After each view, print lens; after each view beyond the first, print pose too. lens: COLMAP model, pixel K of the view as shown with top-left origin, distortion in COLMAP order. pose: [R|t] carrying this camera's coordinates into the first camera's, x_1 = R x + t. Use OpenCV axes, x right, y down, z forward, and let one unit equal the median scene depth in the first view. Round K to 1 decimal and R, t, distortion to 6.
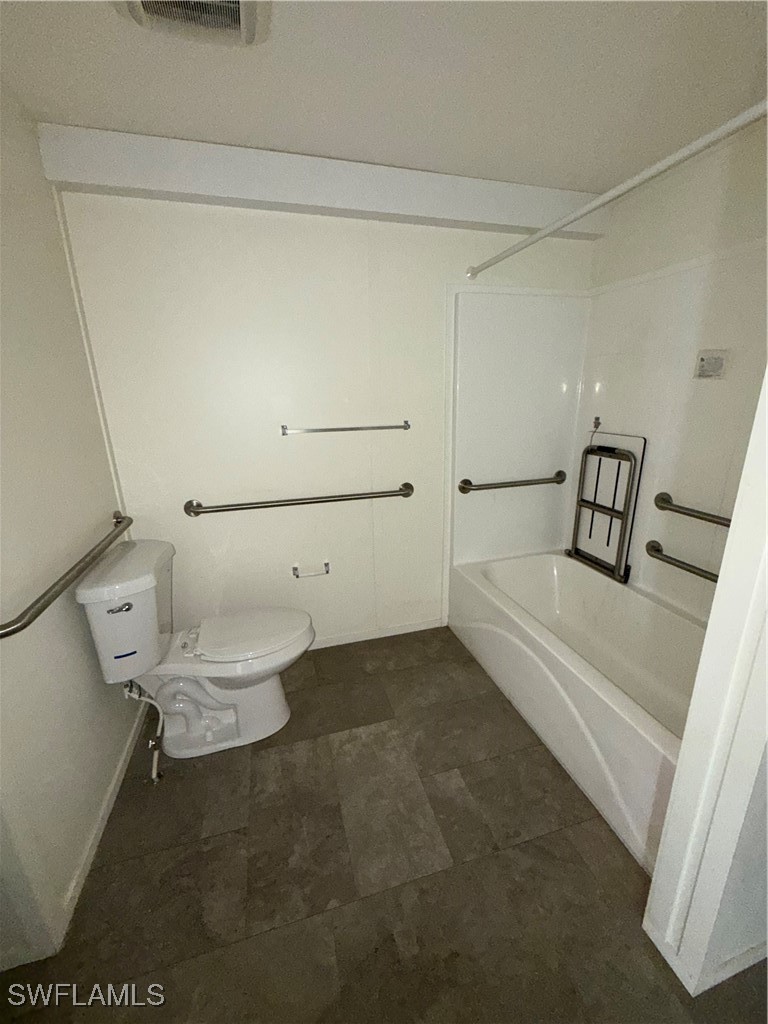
lens RADIAL K [[407.9, 0, 384.6], [0, 407.9, 510.5], [0, 0, 1]] dist [-0.001564, 0.001085]
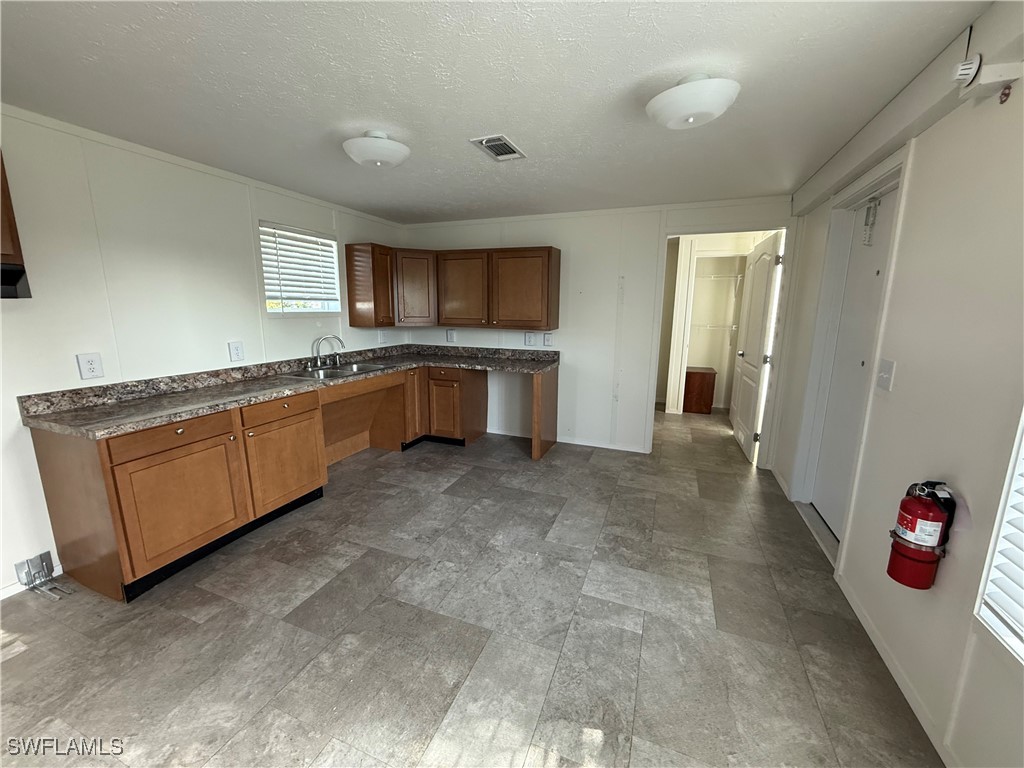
lens RADIAL K [[407.9, 0, 508.8], [0, 407.9, 384.2], [0, 0, 1]] dist [-0.001564, 0.001085]
pose [[-0.611774, 0.159641, -0.774757, 1.066703], [-0.221939, 0.905445, 0.361820, -0.298220], [0.759260, 0.393300, -0.518497, 0.936656]]
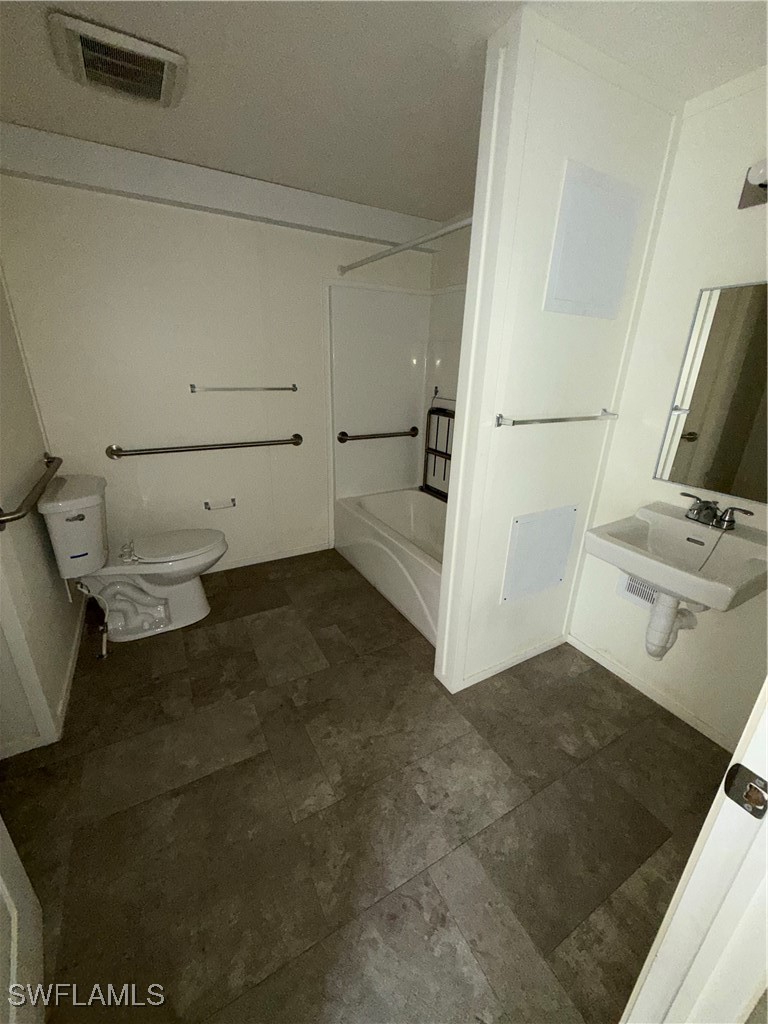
lens RADIAL K [[407.9, 0, 384.9], [0, 407.9, 509.2], [0, 0, 1]] dist [-0.001564, 0.001085]
pose [[0.971086, -0.036859, 0.235868, 0.016413], [0.020620, 0.997267, 0.070949, 0.104681], [-0.237838, -0.064033, 0.969192, -0.406306]]
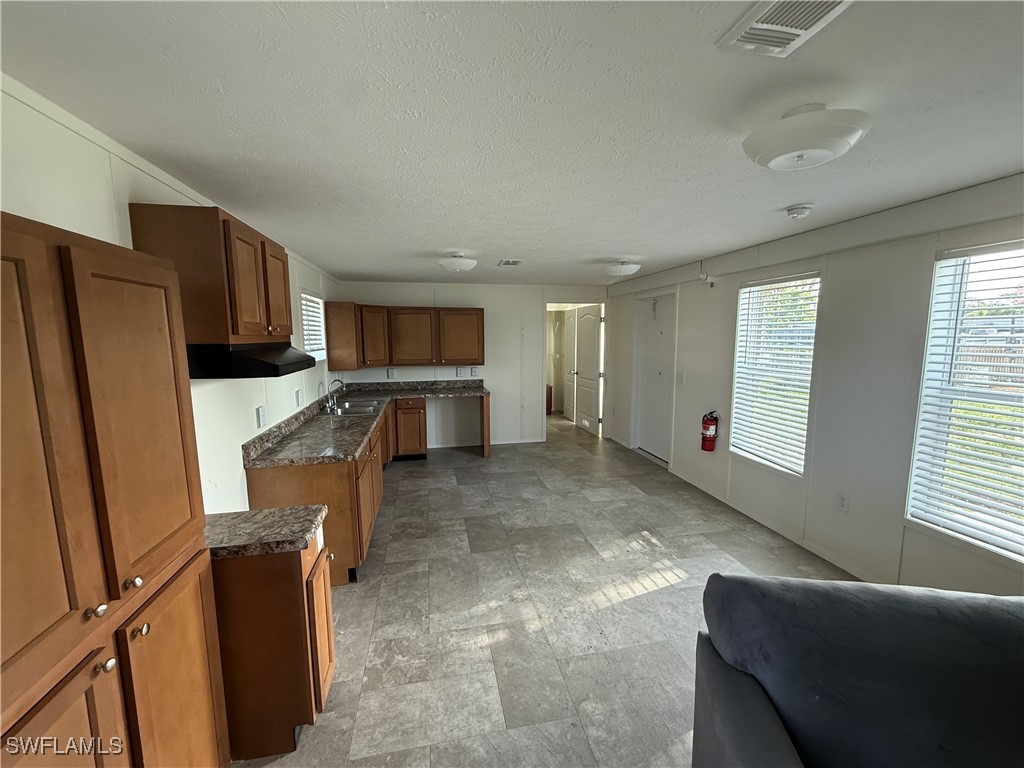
lens RADIAL K [[407.9, 0, 509.5], [0, 407.9, 384.4], [0, 0, 1]] dist [-0.001564, 0.001085]
pose [[-0.078534, 0.139087, -0.987161, 2.301172], [-0.276105, 0.948449, 0.155598, -0.214635], [0.957913, 0.284780, -0.036083, 0.184175]]
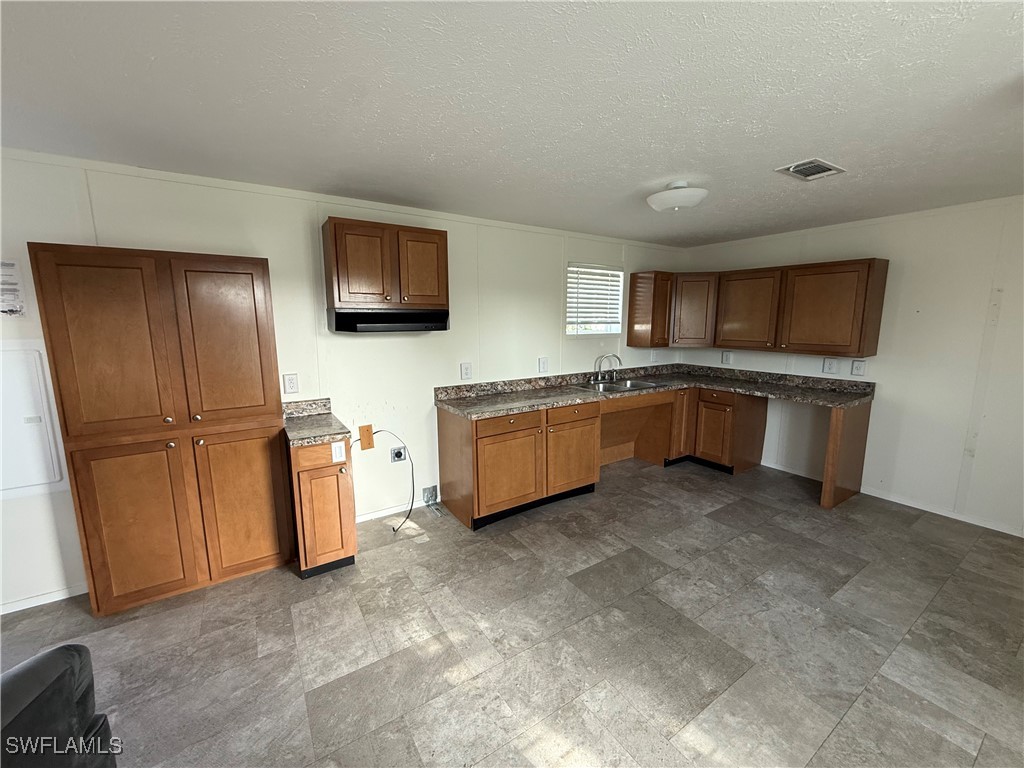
lens RADIAL K [[407.9, 0, 509.3], [0, 407.9, 383.6], [0, 0, 1]] dist [-0.001564, 0.001085]
pose [[-0.955821, 0.065345, -0.286595, 1.236697], [-0.064911, 0.903991, 0.422596, -0.383061], [0.286694, 0.422529, -0.859811, 1.025300]]
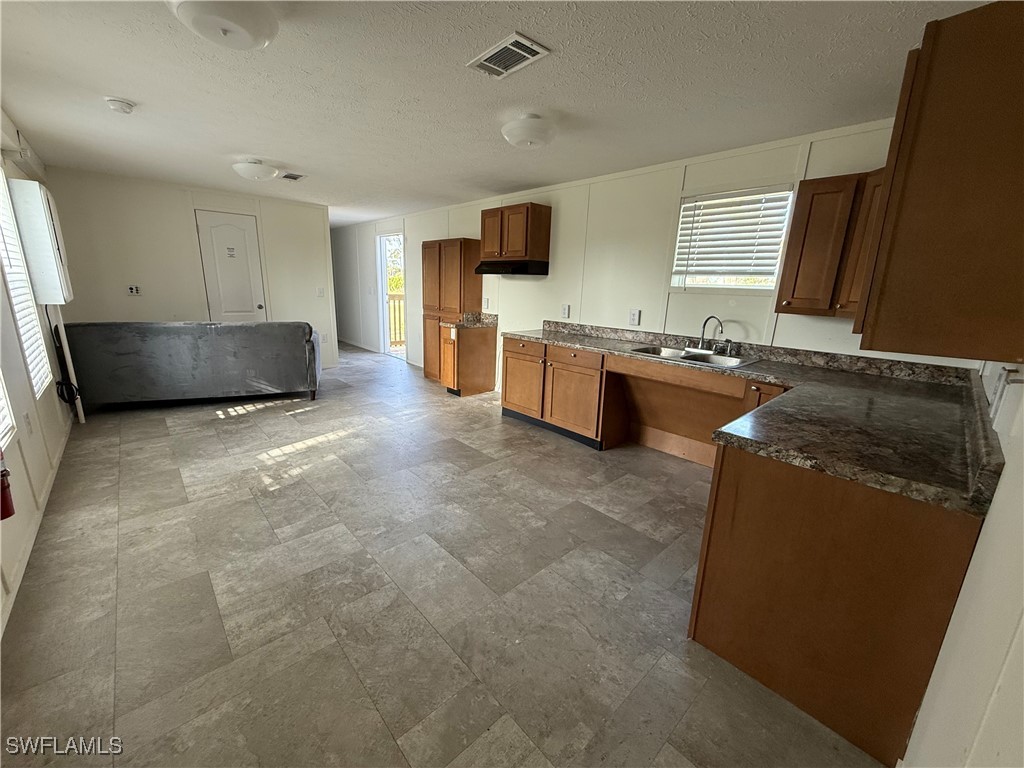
lens RADIAL K [[407.9, 0, 509.9], [0, 407.9, 383.6], [0, 0, 1]] dist [-0.001564, 0.001085]
pose [[-0.447336, -0.209938, 0.869377, -1.171555], [0.230658, 0.912095, 0.338938, -0.103239], [-0.864111, 0.352148, -0.359589, 0.567391]]
